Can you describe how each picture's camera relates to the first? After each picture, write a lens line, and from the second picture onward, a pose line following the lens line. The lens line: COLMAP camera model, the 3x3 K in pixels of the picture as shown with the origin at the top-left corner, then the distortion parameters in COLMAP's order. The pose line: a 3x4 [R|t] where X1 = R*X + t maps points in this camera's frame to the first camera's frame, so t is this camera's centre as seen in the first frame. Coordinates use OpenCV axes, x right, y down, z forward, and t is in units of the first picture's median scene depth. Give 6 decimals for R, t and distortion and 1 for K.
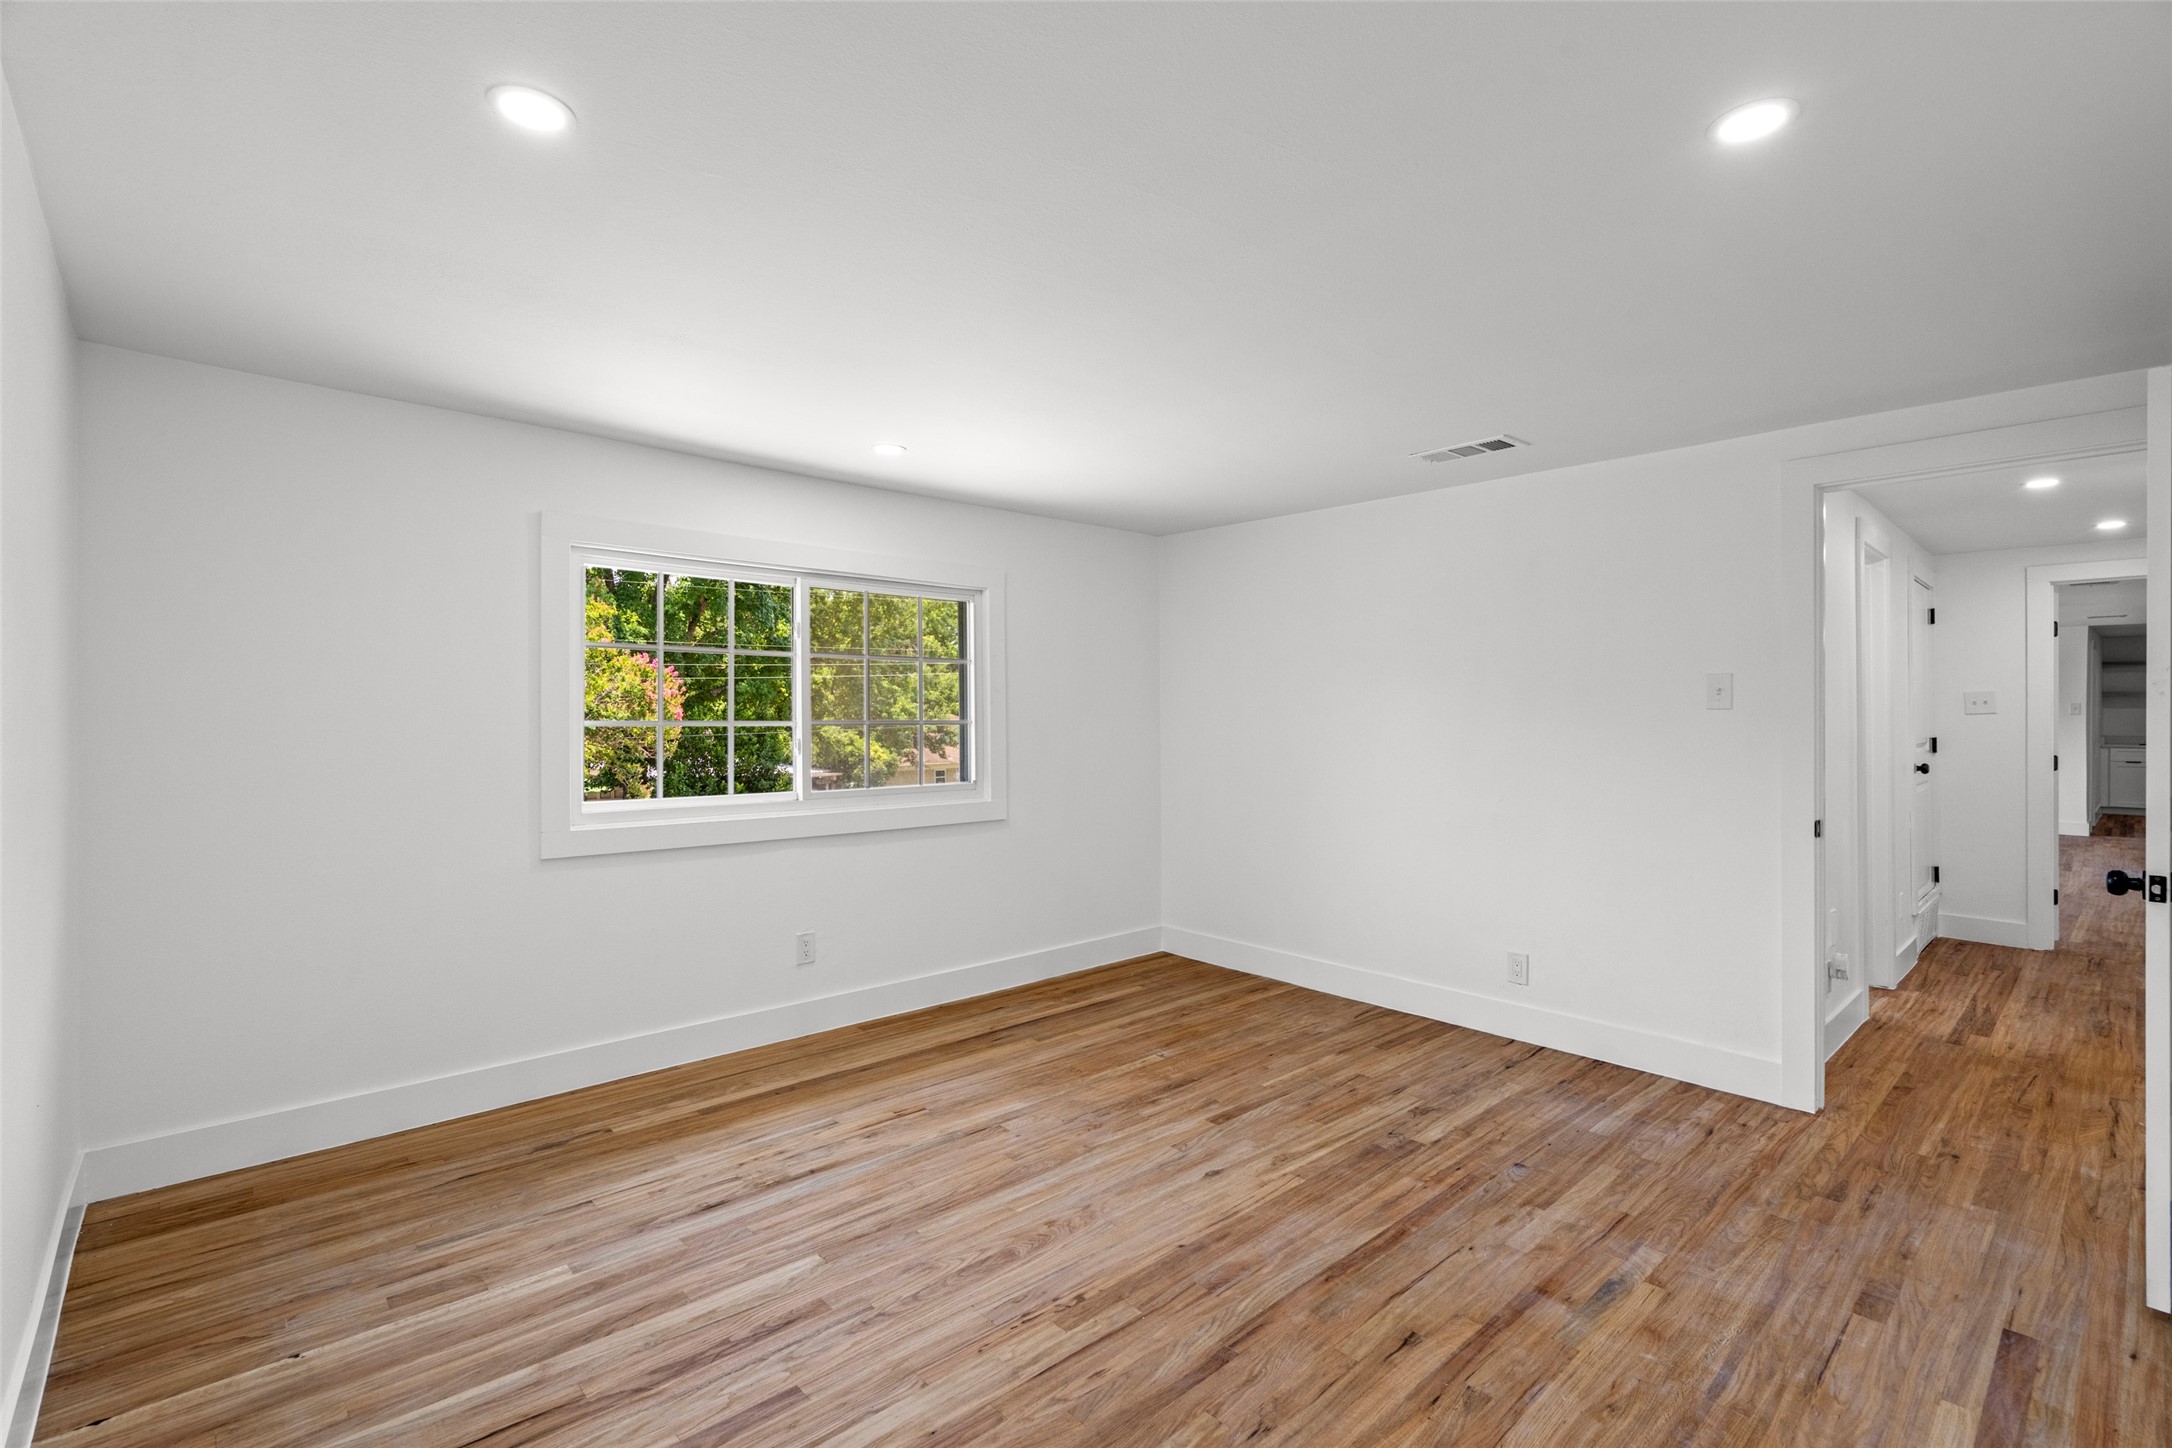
lens RADIAL K [[975.3, 0, 1087.3], [0, 975.3, 730.9], [0, 0, 1]] dist [0.000412, 0.000225]
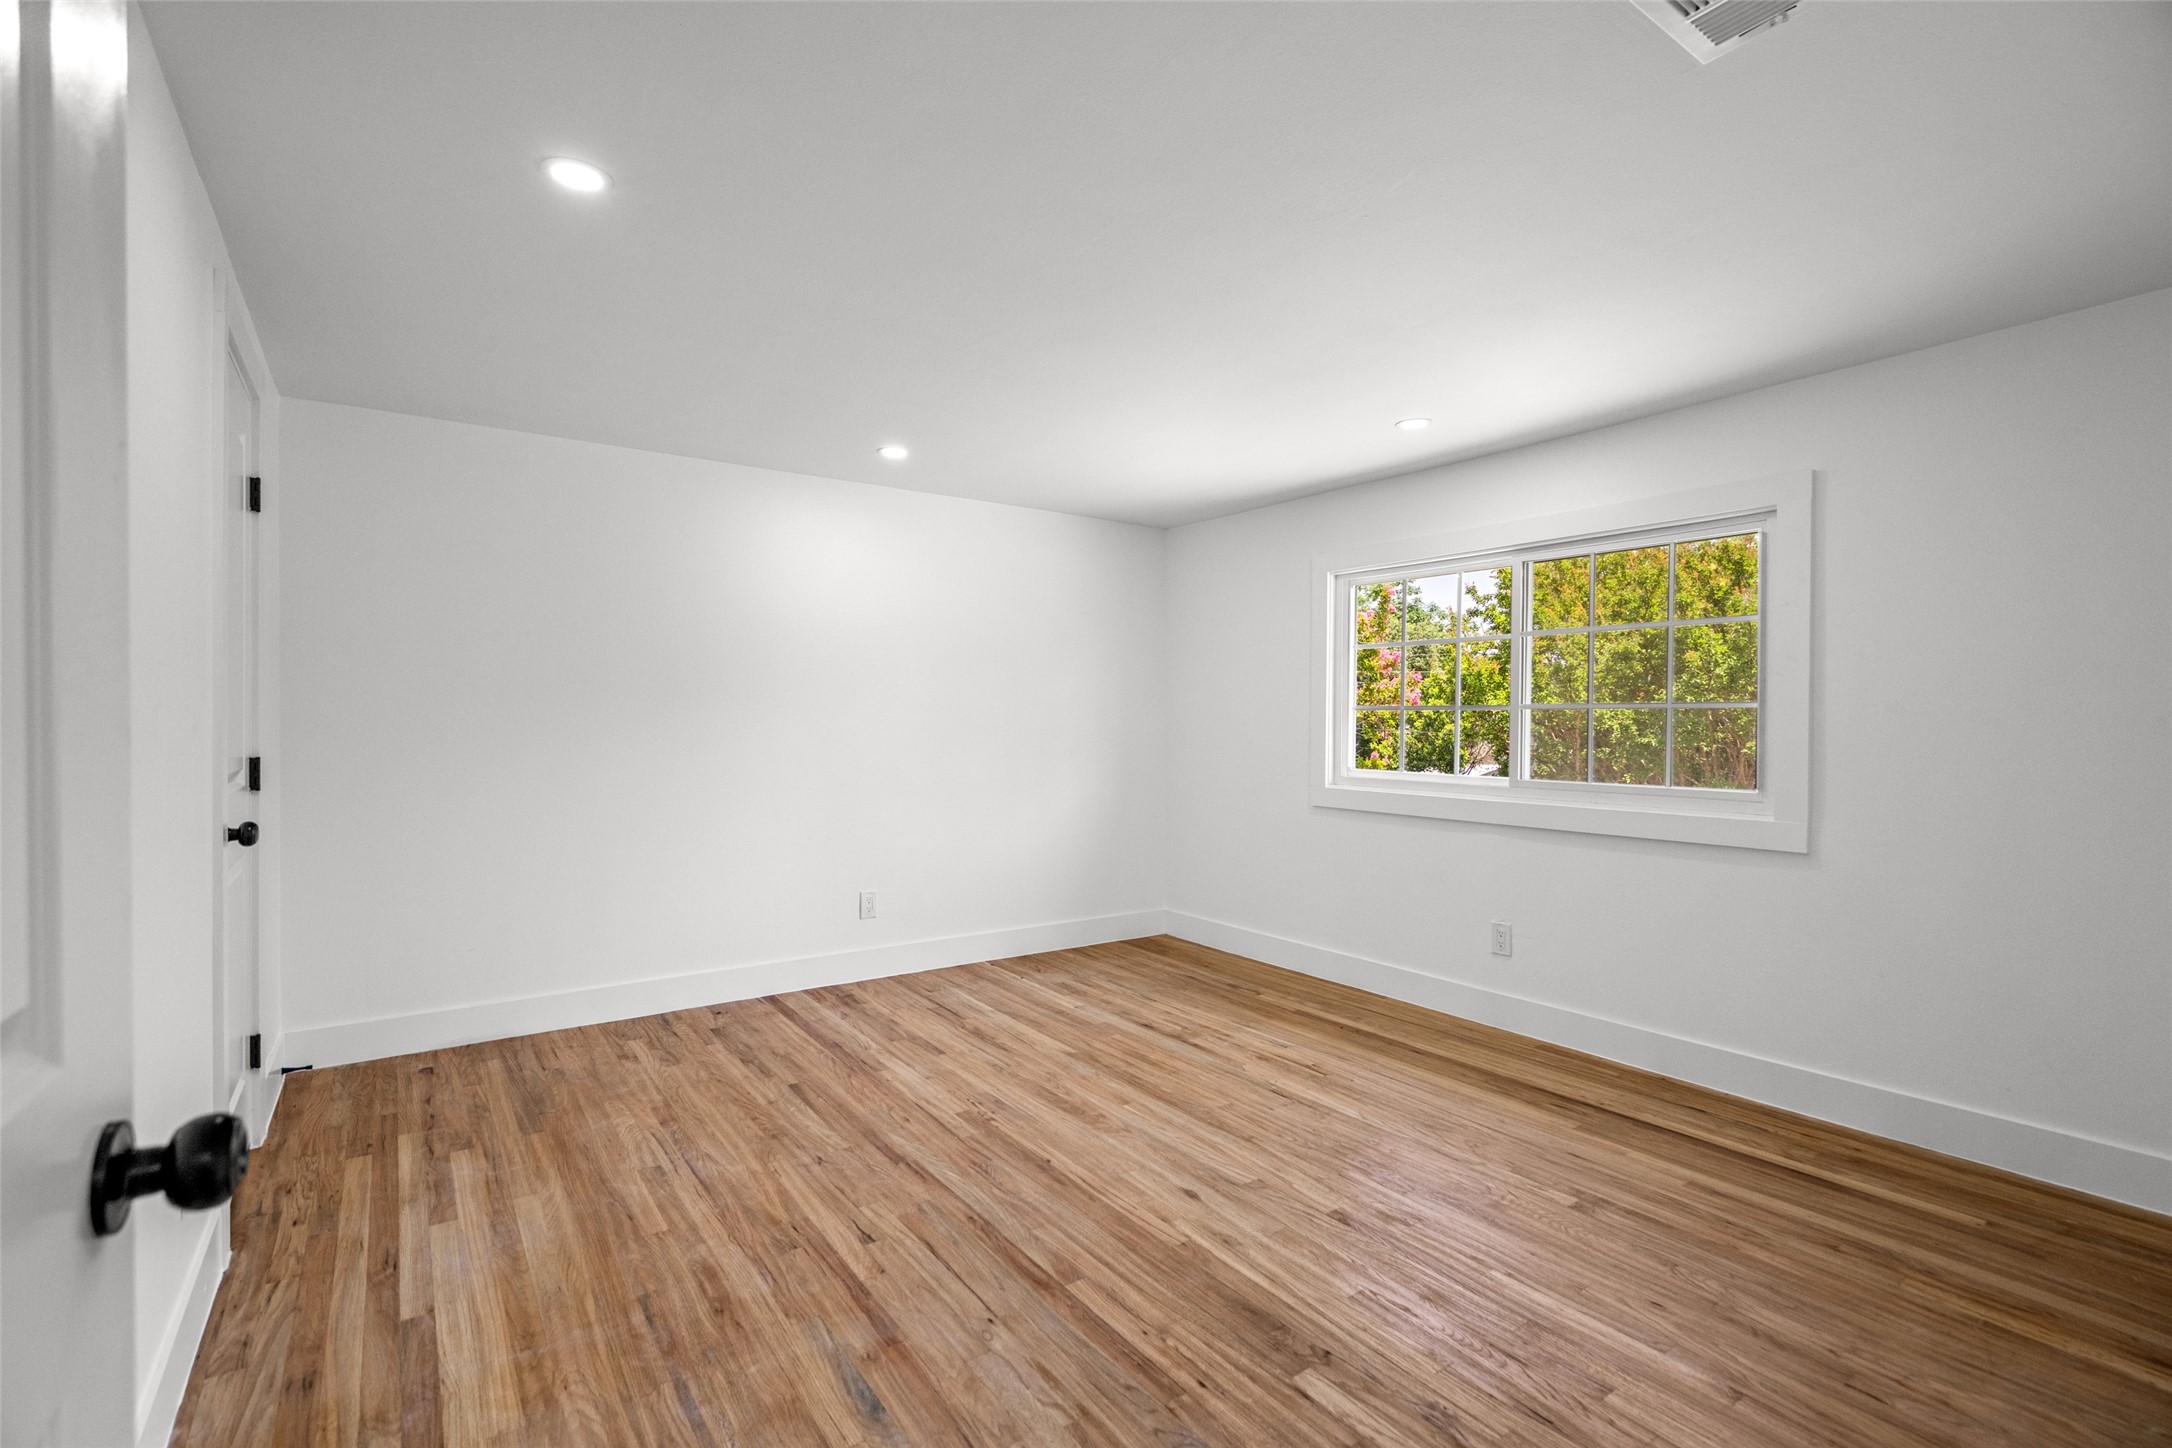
lens RADIAL K [[975.3, 0, 1087.3], [0, 975.3, 730.9], [0, 0, 1]] dist [0.000412, 0.000225]
pose [[-0.126134, 0.007478, -0.991985, 0.996050], [-0.018576, 0.999778, 0.009899, 0.019998], [0.991839, 0.019676, -0.125967, 0.979339]]
